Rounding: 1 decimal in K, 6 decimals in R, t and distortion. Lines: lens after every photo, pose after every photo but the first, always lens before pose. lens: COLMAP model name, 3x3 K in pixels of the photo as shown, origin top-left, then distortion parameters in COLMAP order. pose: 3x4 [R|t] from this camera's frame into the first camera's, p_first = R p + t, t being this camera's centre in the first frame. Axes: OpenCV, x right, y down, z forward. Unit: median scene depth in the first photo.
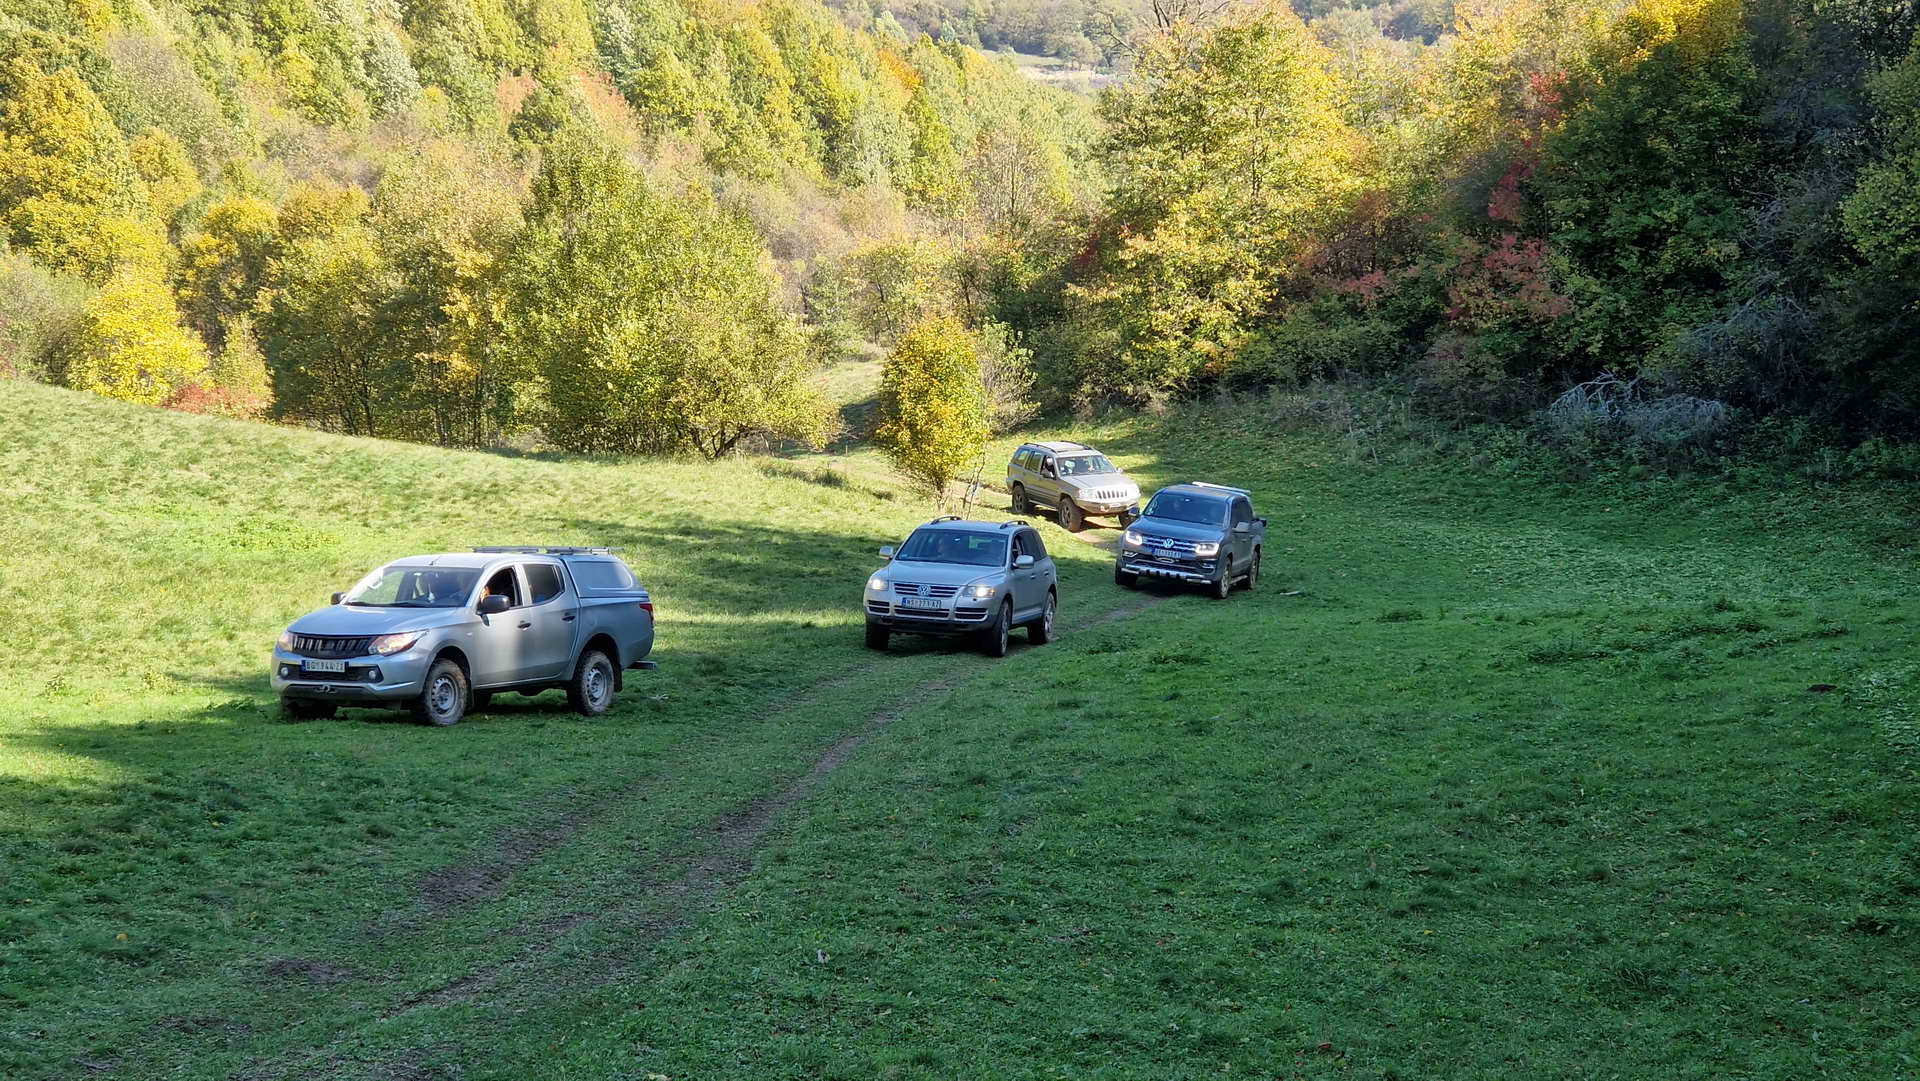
lens RADIAL K [[3595.0, 0, 960.0], [0, 3595.0, 540.5], [0, 0, 1]] dist [-0.504668, 6.776358]
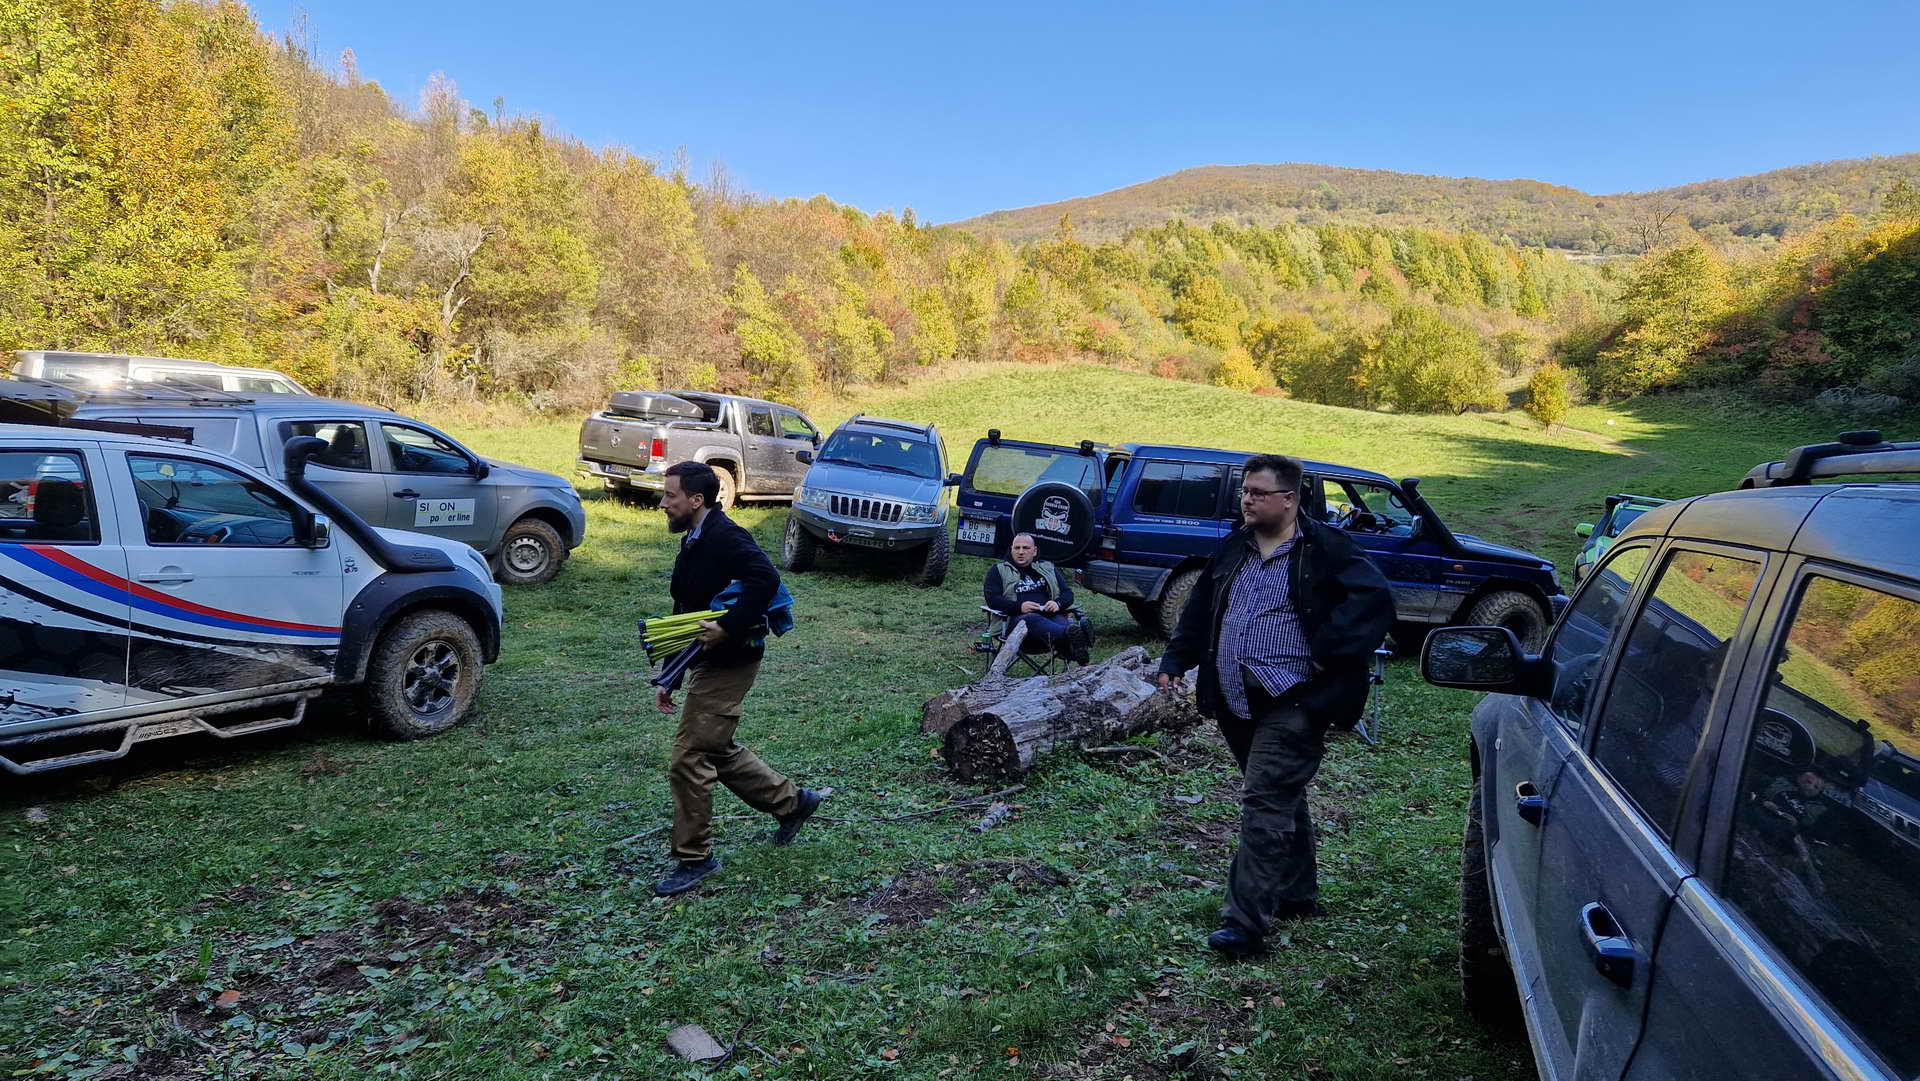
lens RADIAL K [[1265.3, 0, 960.0], [0, 1265.3, 540.5], [0, 0, 1]] dist [0.071708, -0.061183]
pose [[0.916518, 0.054832, -0.396218, -0.023789], [-0.022433, 0.996047, 0.085950, -0.001760], [0.399364, -0.069886, 0.914125, -0.094335]]
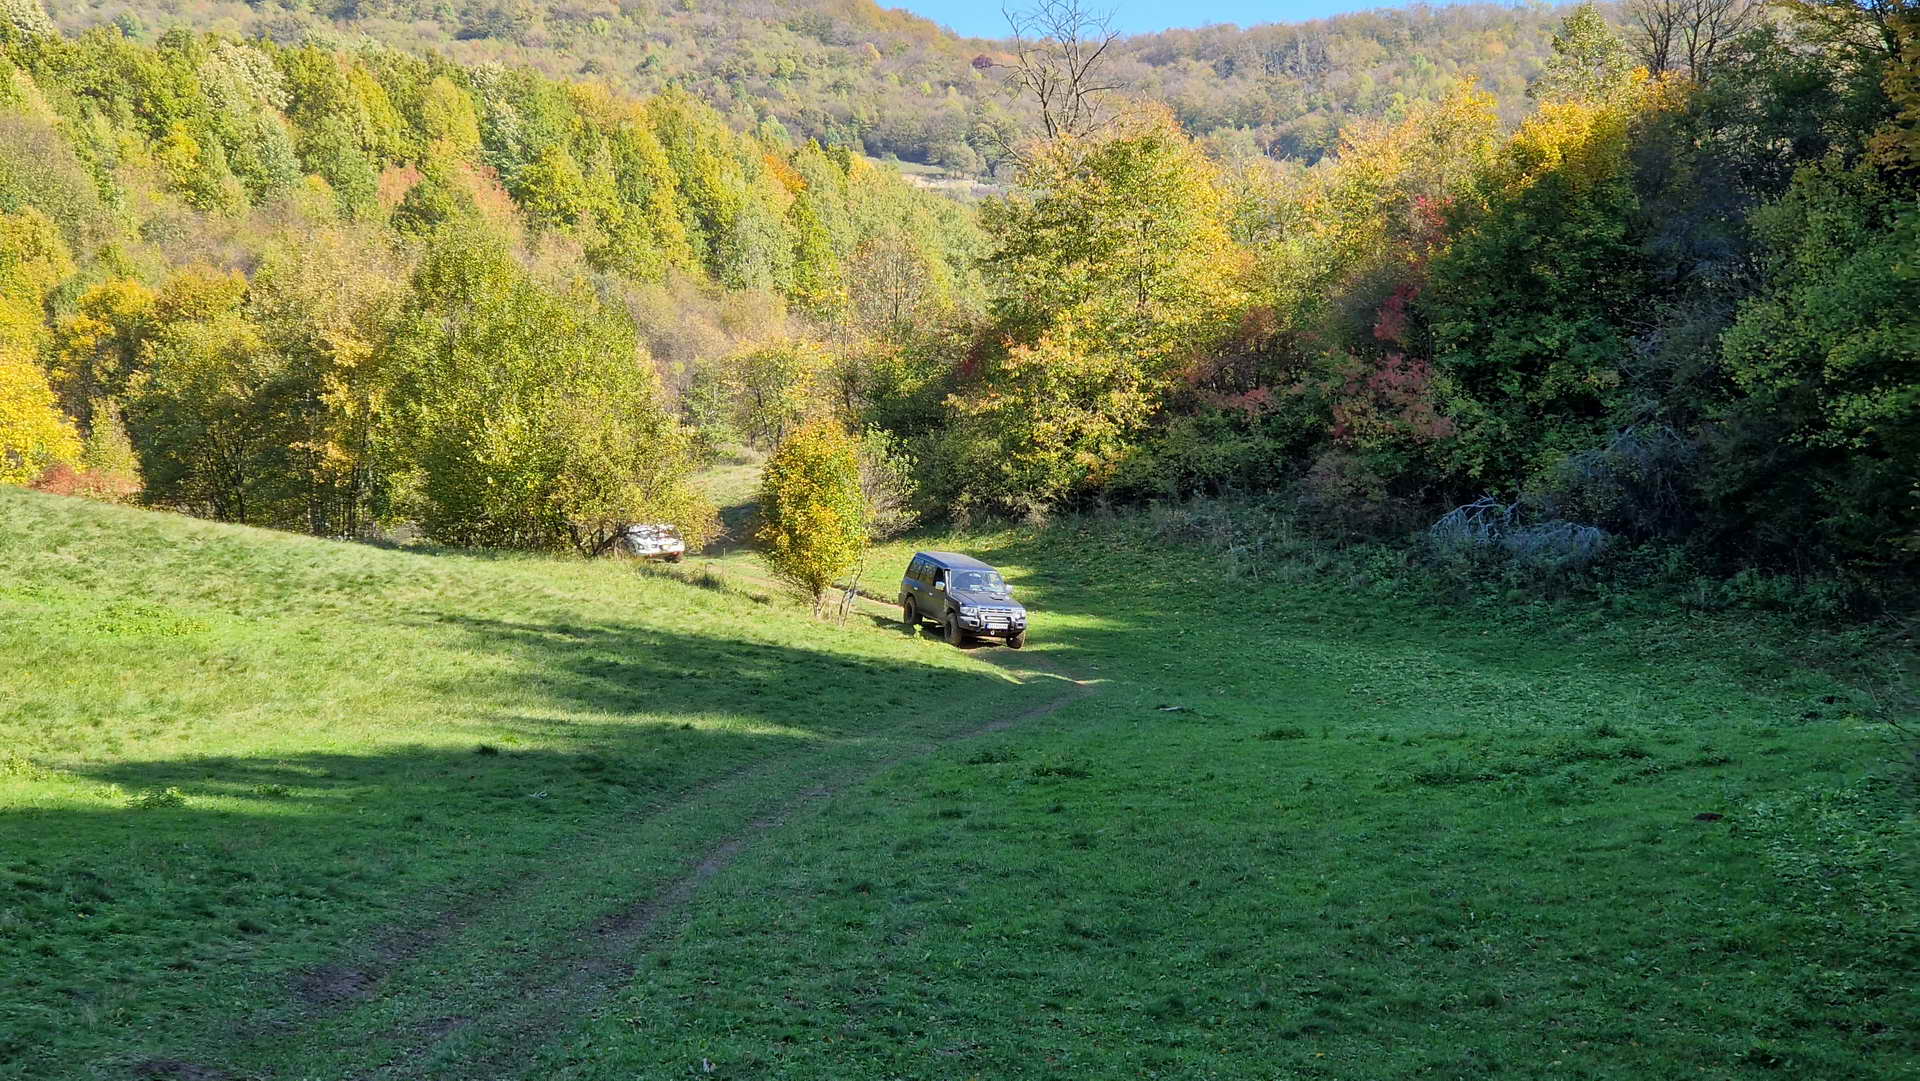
lens RADIAL K [[3591.6, 0, 960.0], [0, 3591.6, 540.5], [0, 0, 1]] dist [-0.400337, 5.049793]
pose [[0.998949, 0.028542, 0.035851, -0.002043], [-0.027447, 0.999153, -0.030669, 0.000217], [-0.036696, 0.029652, 0.998886, 0.004206]]
